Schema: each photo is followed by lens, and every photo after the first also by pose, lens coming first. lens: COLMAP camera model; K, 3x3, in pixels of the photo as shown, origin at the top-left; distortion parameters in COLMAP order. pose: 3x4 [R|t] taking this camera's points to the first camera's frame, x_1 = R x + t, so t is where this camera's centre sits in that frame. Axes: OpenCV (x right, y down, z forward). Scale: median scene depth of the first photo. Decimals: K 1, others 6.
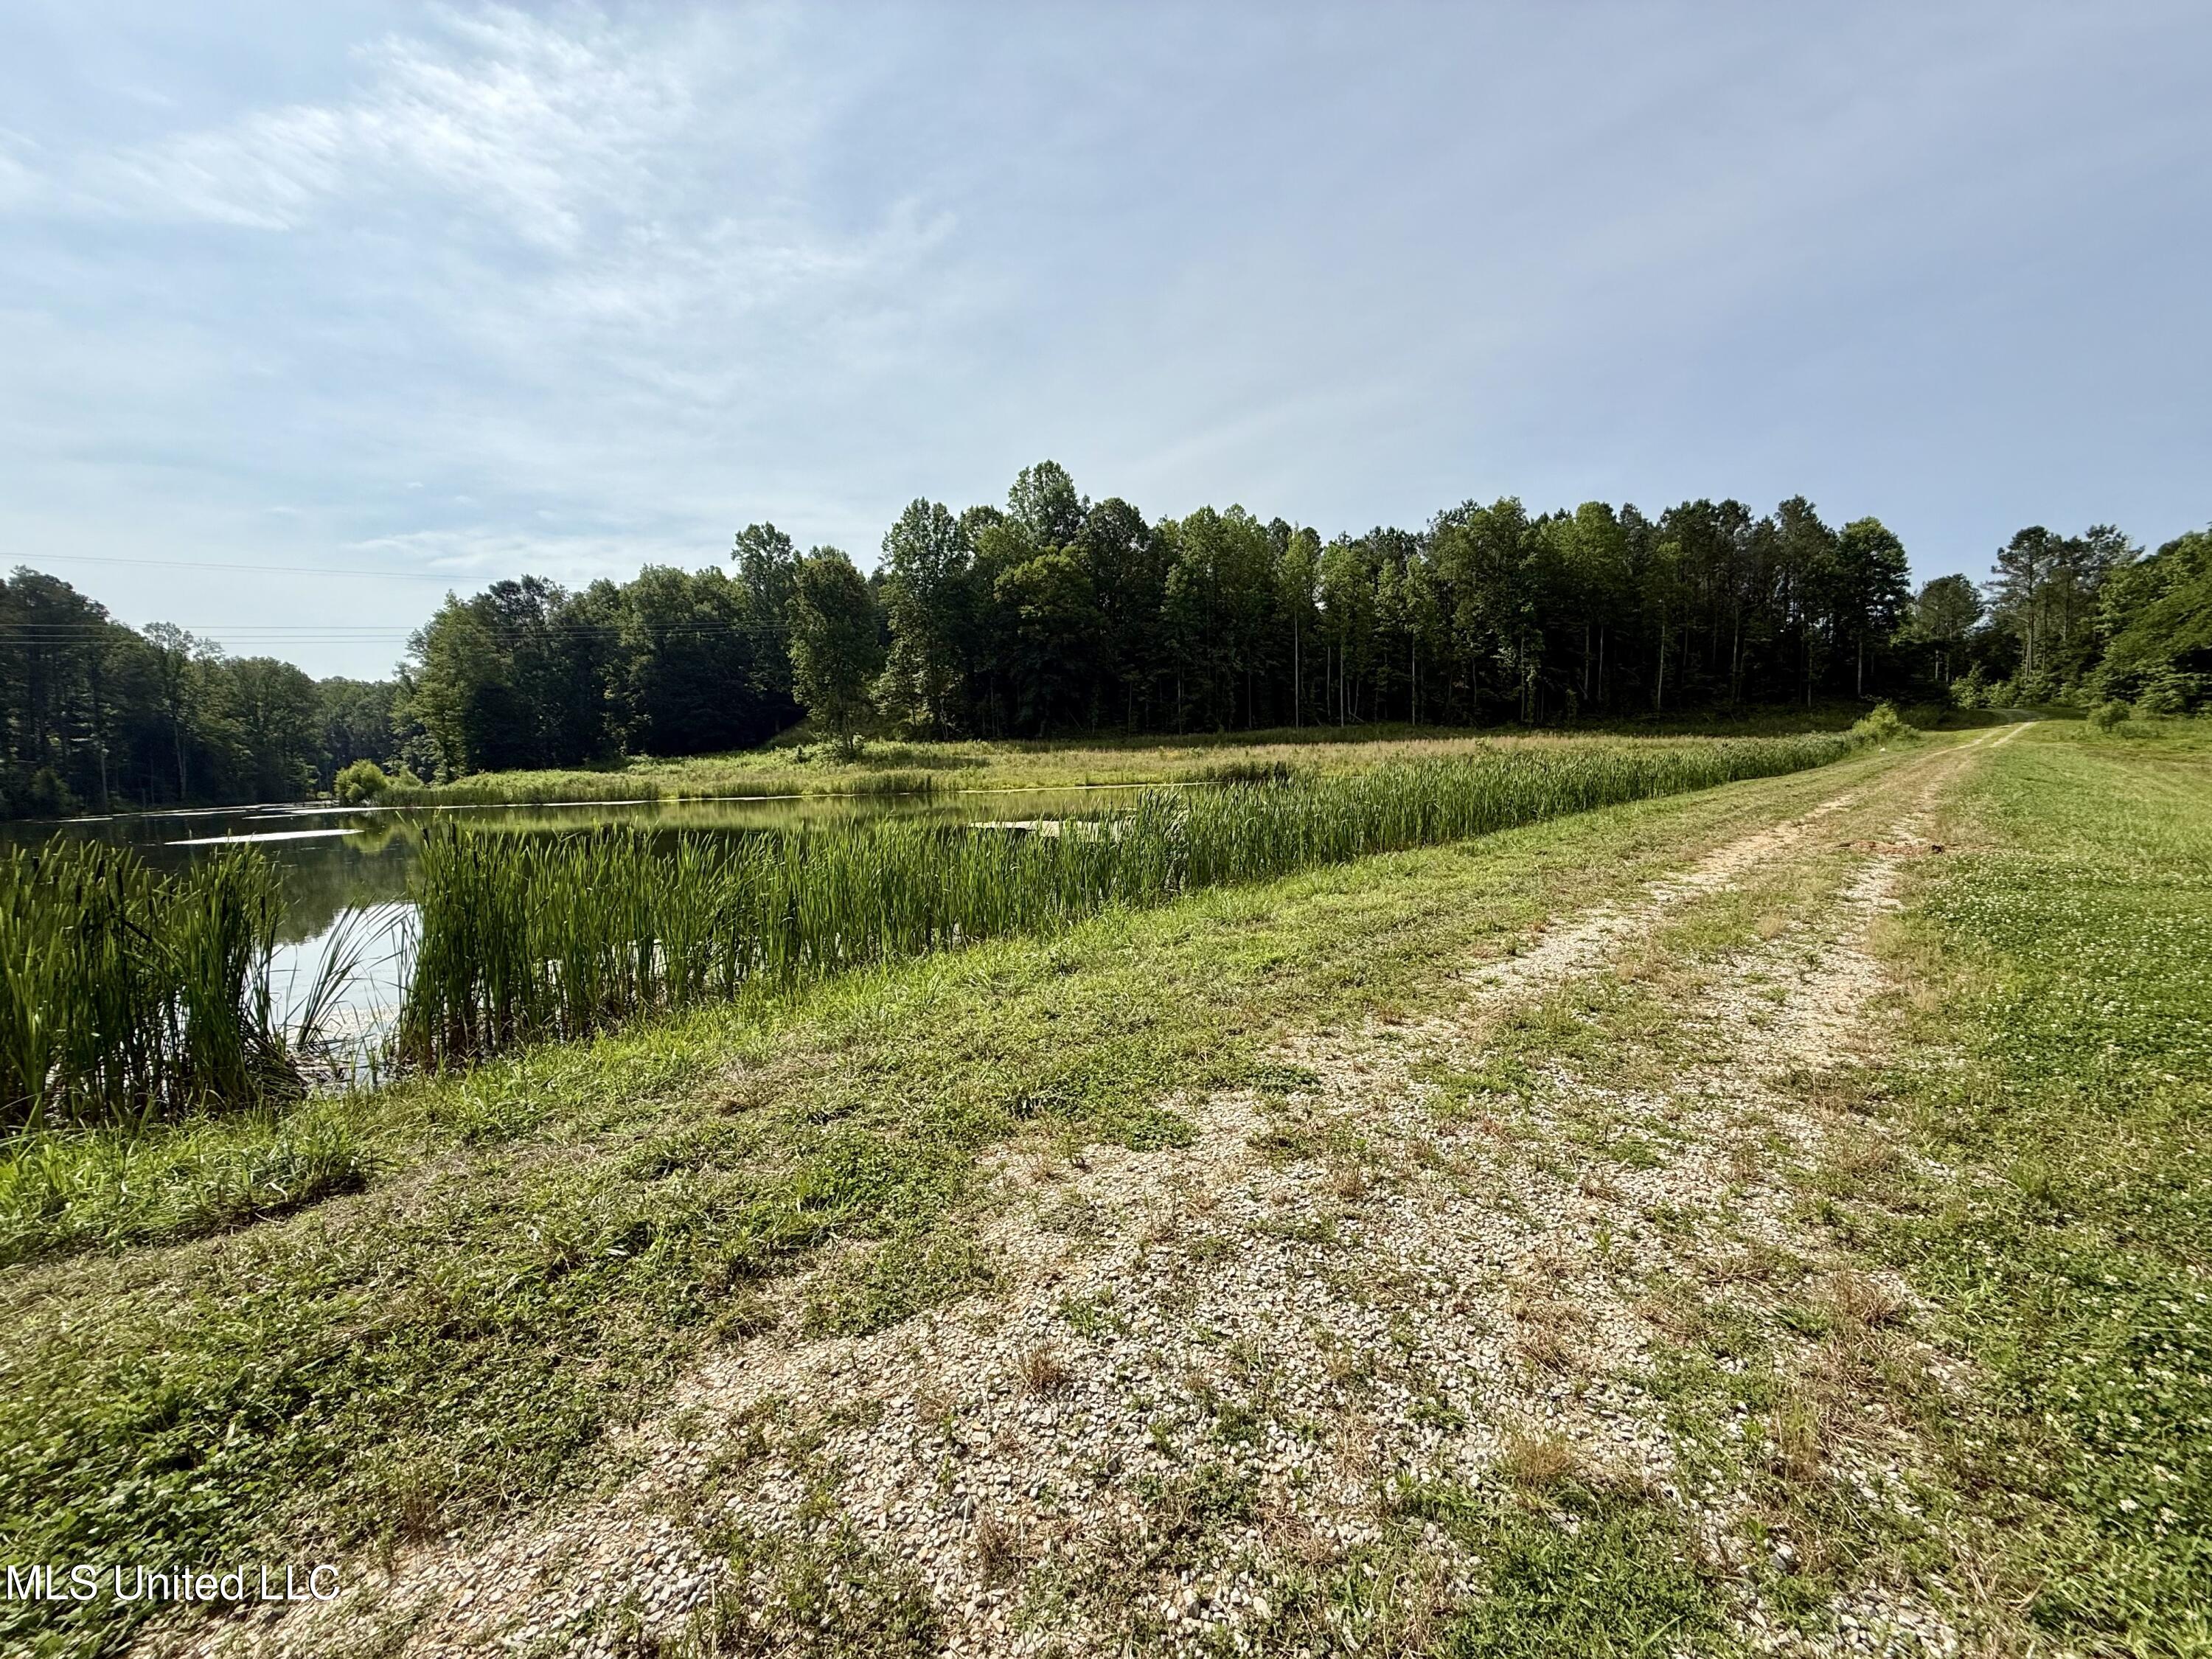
lens RADIAL K [[888.6, 0, 1106.0], [0, 888.6, 829.5], [0, 0, 1]] dist [0.000469, 0.000044]
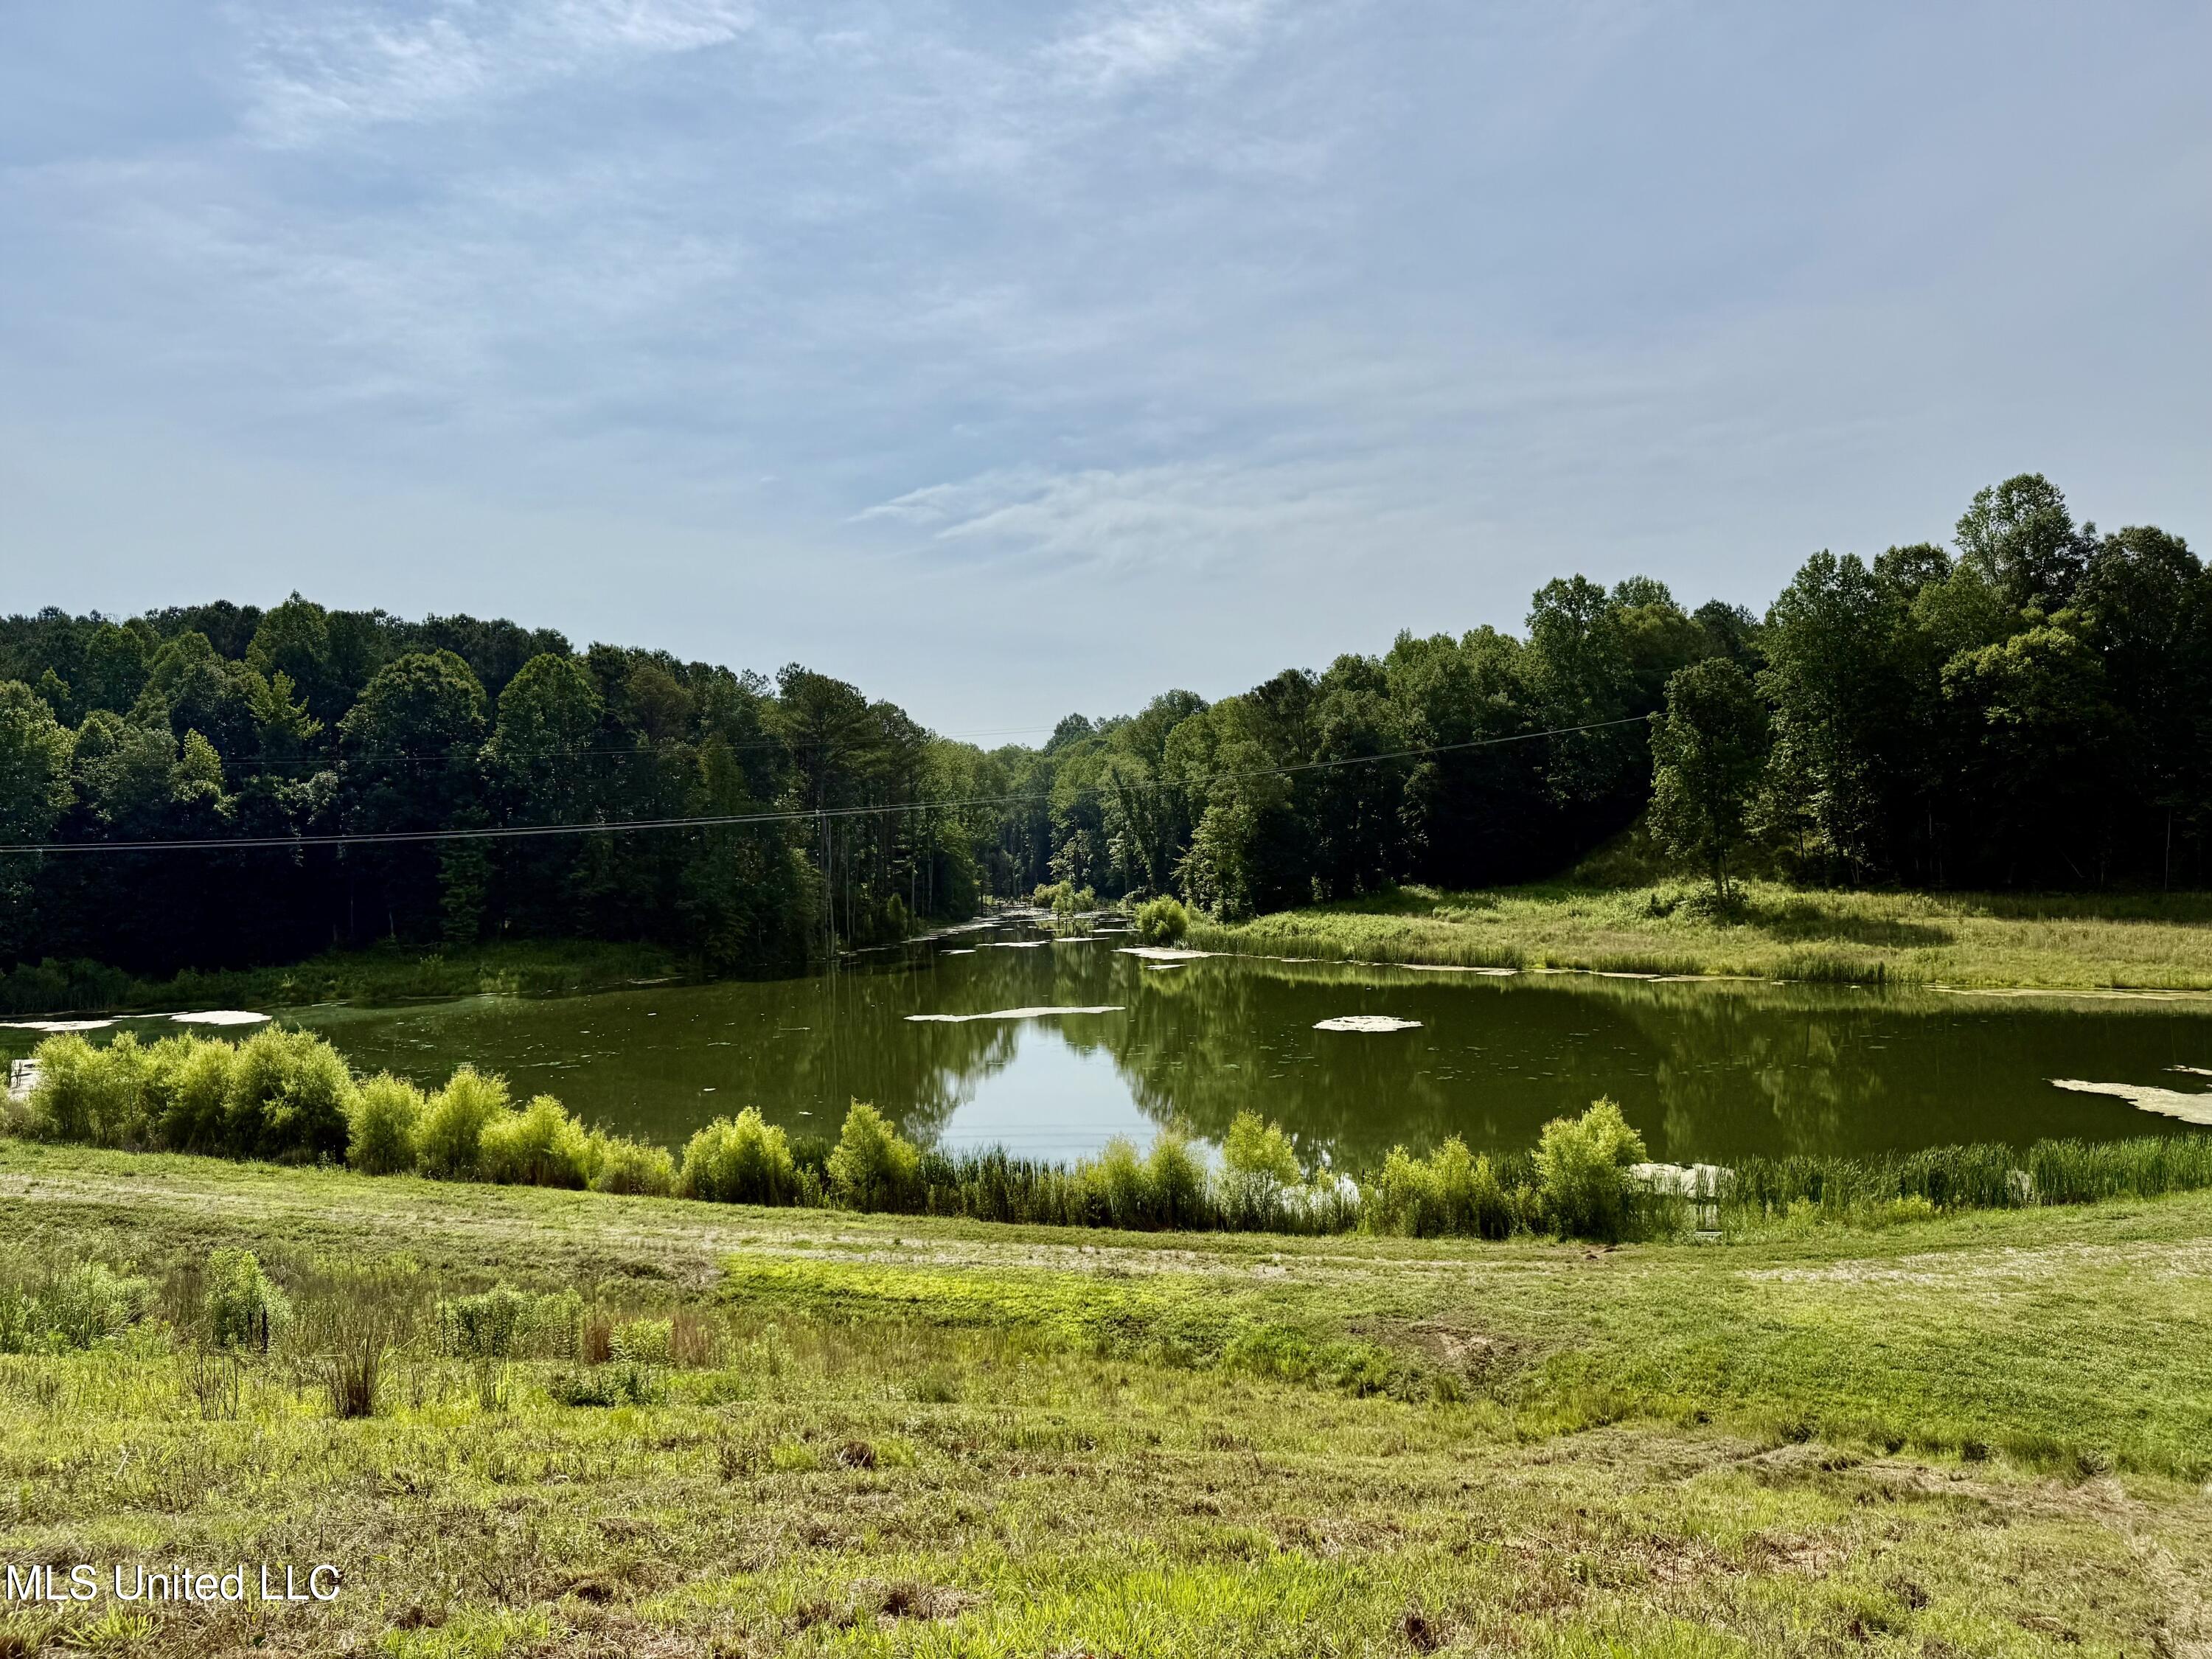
lens RADIAL K [[1491.6, 0, 1106.0], [0, 1491.6, 829.5], [0, 0, 1]] dist [0.024744, -0.052429]
pose [[0.832762, -0.002062, -0.553627, -0.018361], [-0.043927, 0.996594, -0.069787, -0.034332], [0.551885, 0.082435, 0.829836, -0.336898]]
